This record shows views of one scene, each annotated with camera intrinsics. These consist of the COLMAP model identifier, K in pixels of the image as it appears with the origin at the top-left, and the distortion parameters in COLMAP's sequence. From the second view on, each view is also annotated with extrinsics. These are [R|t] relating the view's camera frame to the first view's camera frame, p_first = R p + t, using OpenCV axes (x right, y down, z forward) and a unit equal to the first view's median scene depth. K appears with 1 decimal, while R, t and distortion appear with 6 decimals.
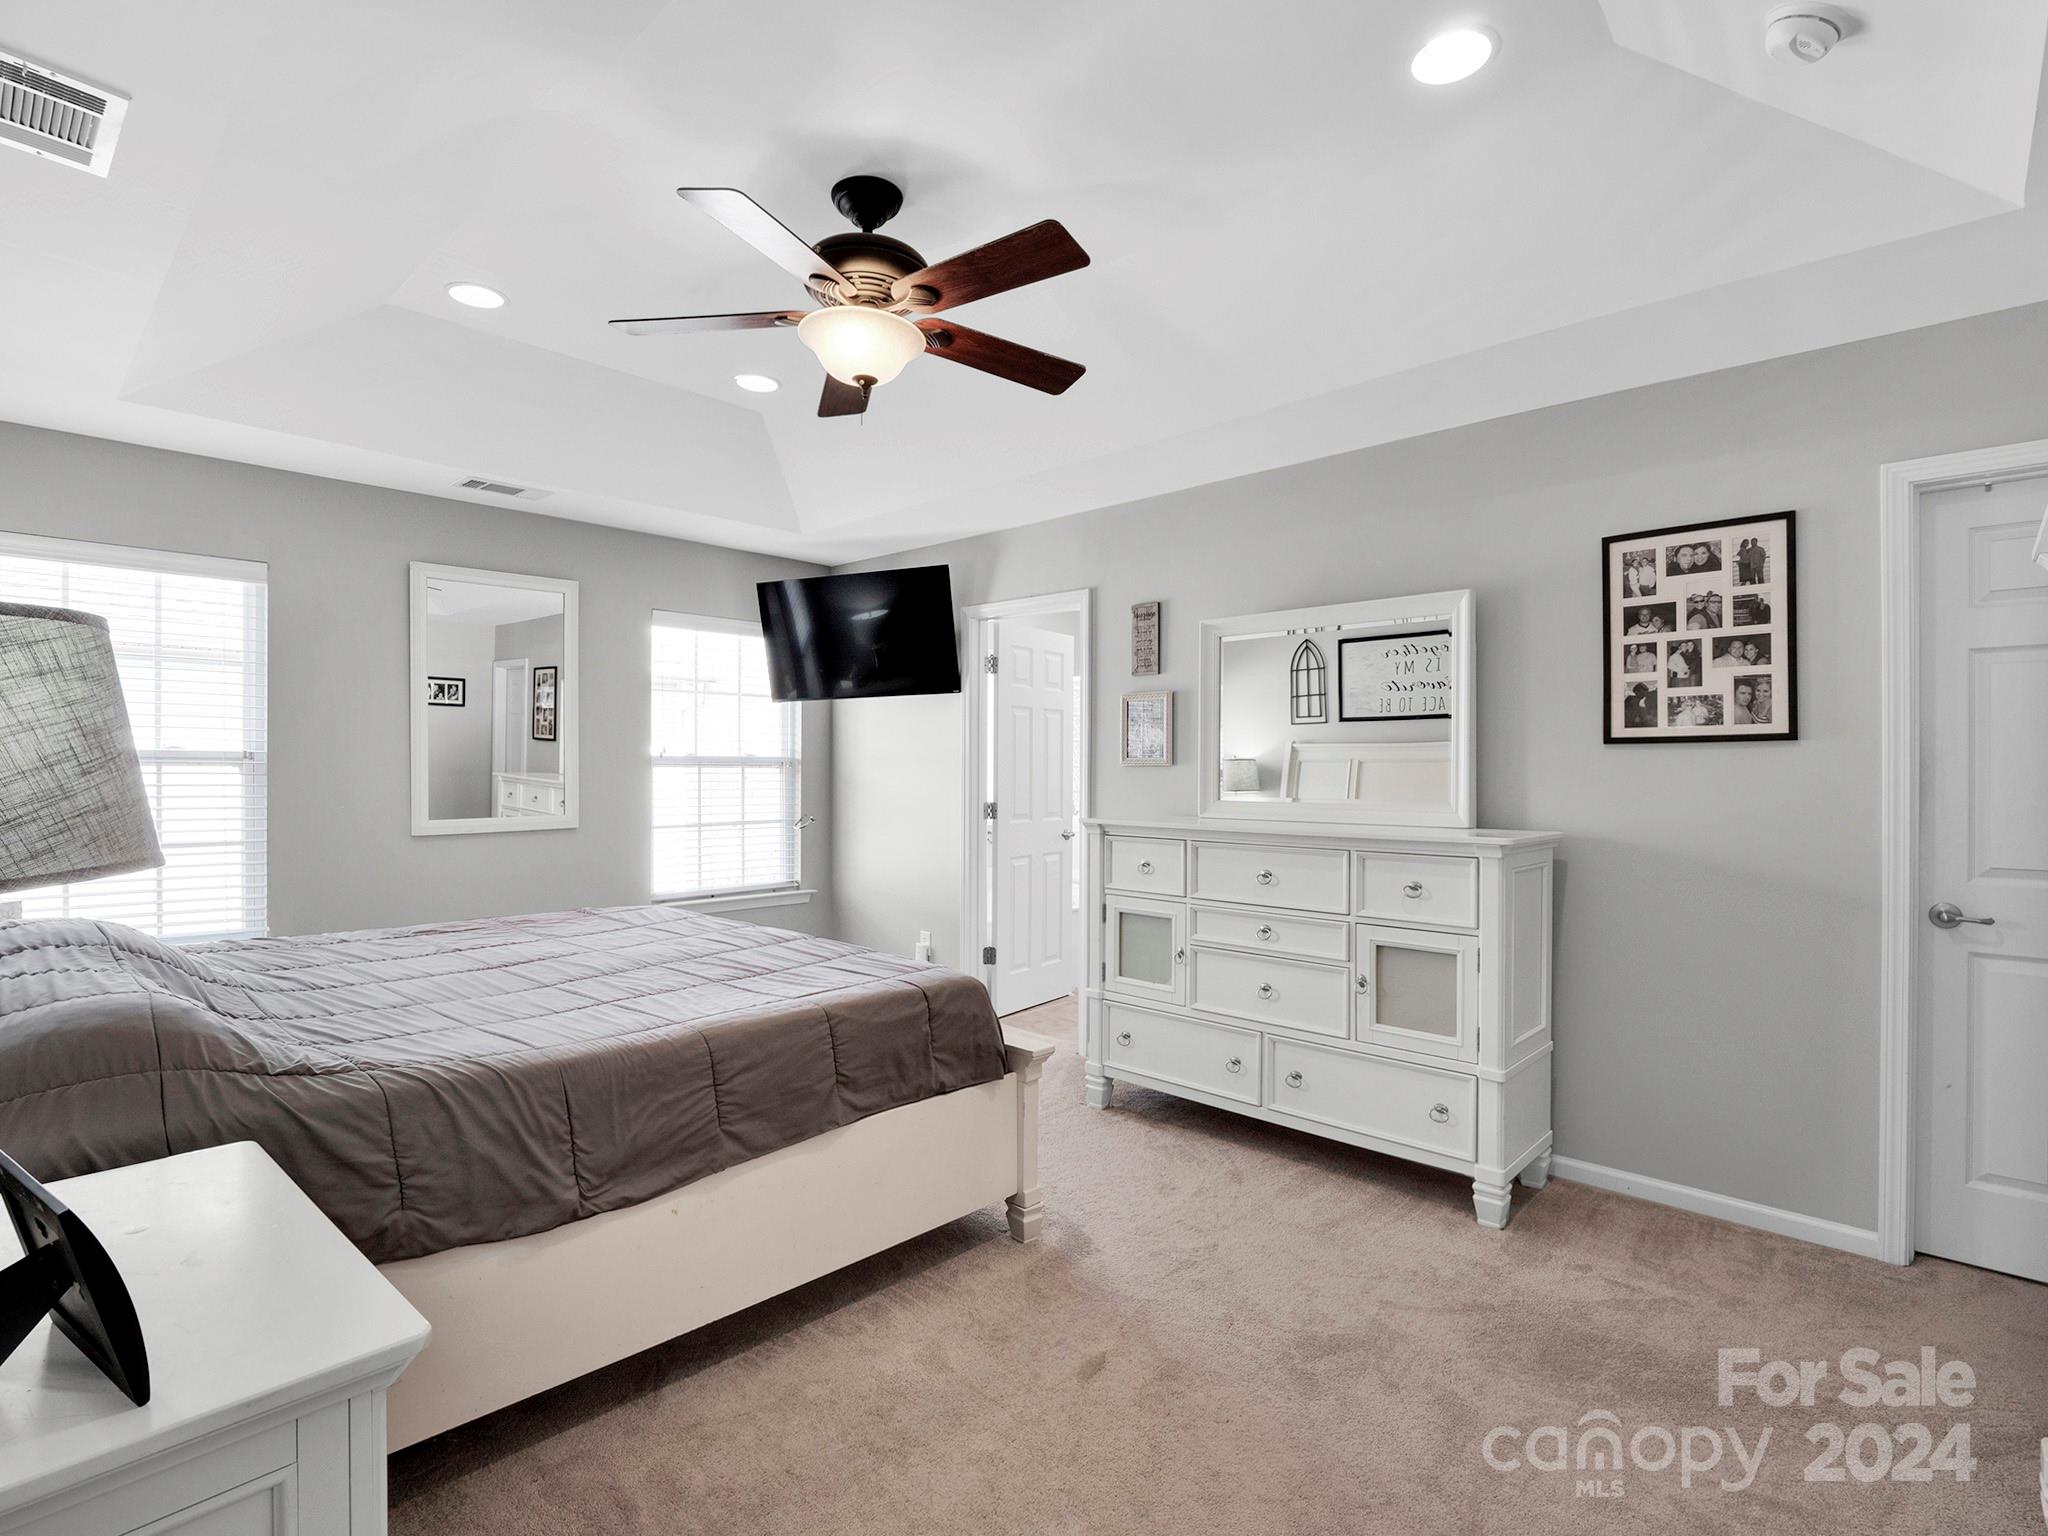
lens RADIAL K [[1010.7, 0, 1030.8], [0, 1010.7, 770.3], [0, 0, 1]] dist [-0.007724, -0.004915]
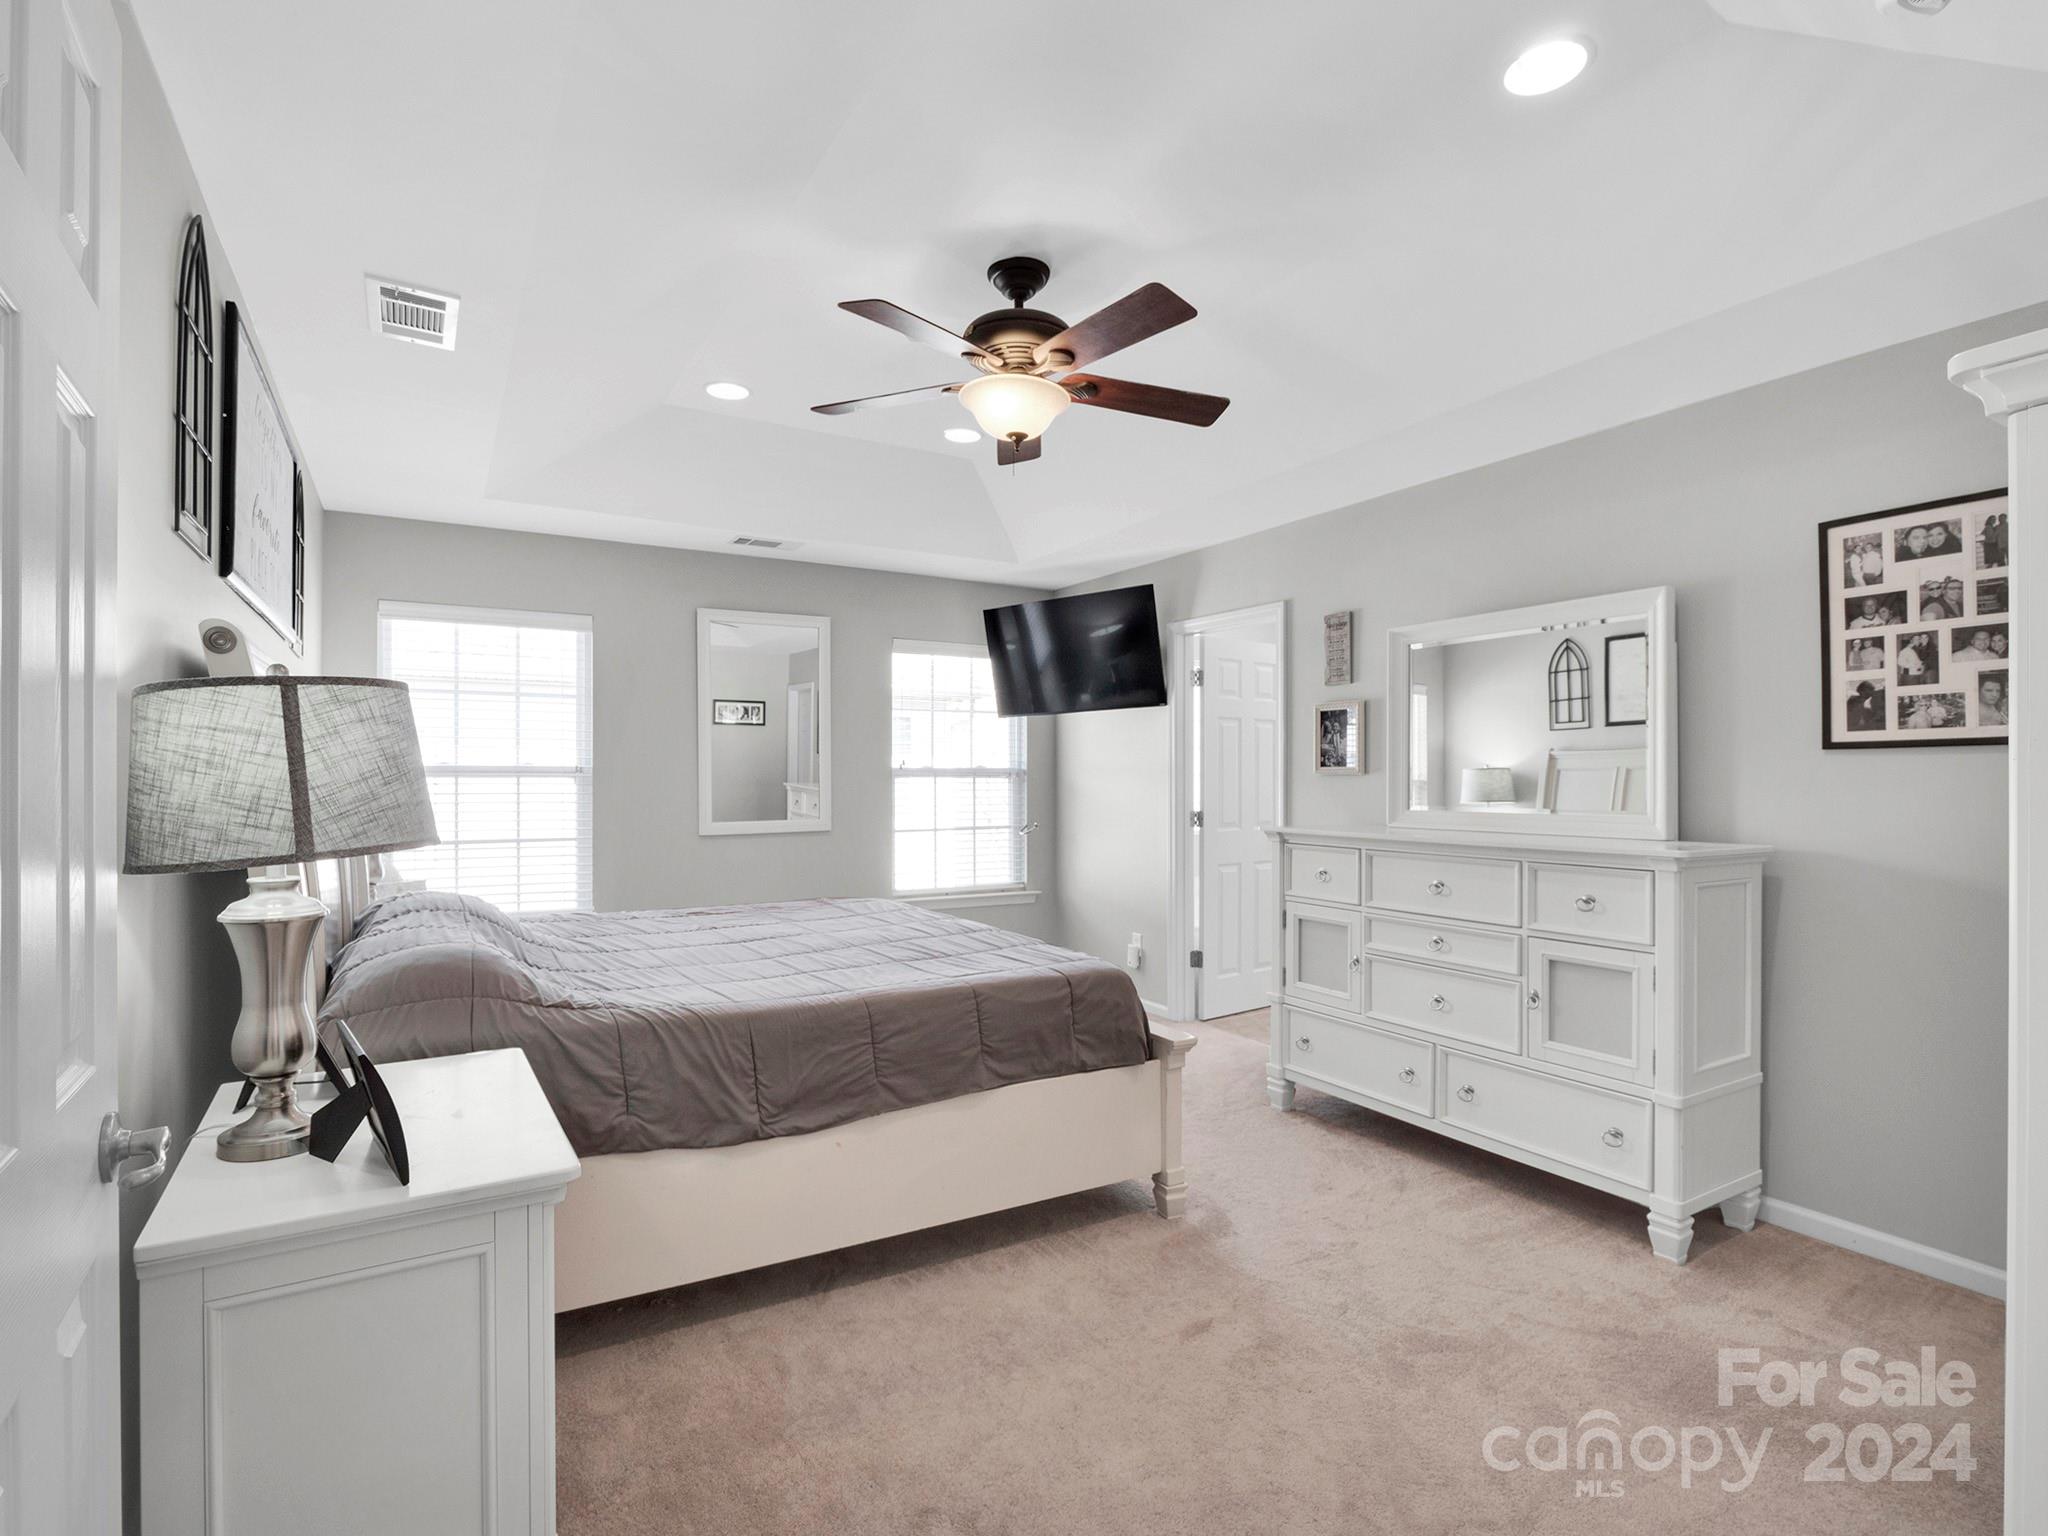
lens RADIAL K [[1010.7, 0, 1030.2], [0, 1010.7, 772.9], [0, 0, 1]] dist [-0.007724, -0.004915]
pose [[0.961293, -0.004313, -0.275493, 0.136386], [0.002371, 0.999970, -0.007381, 0.000084], [0.275517, 0.006442, 0.961275, -0.070978]]
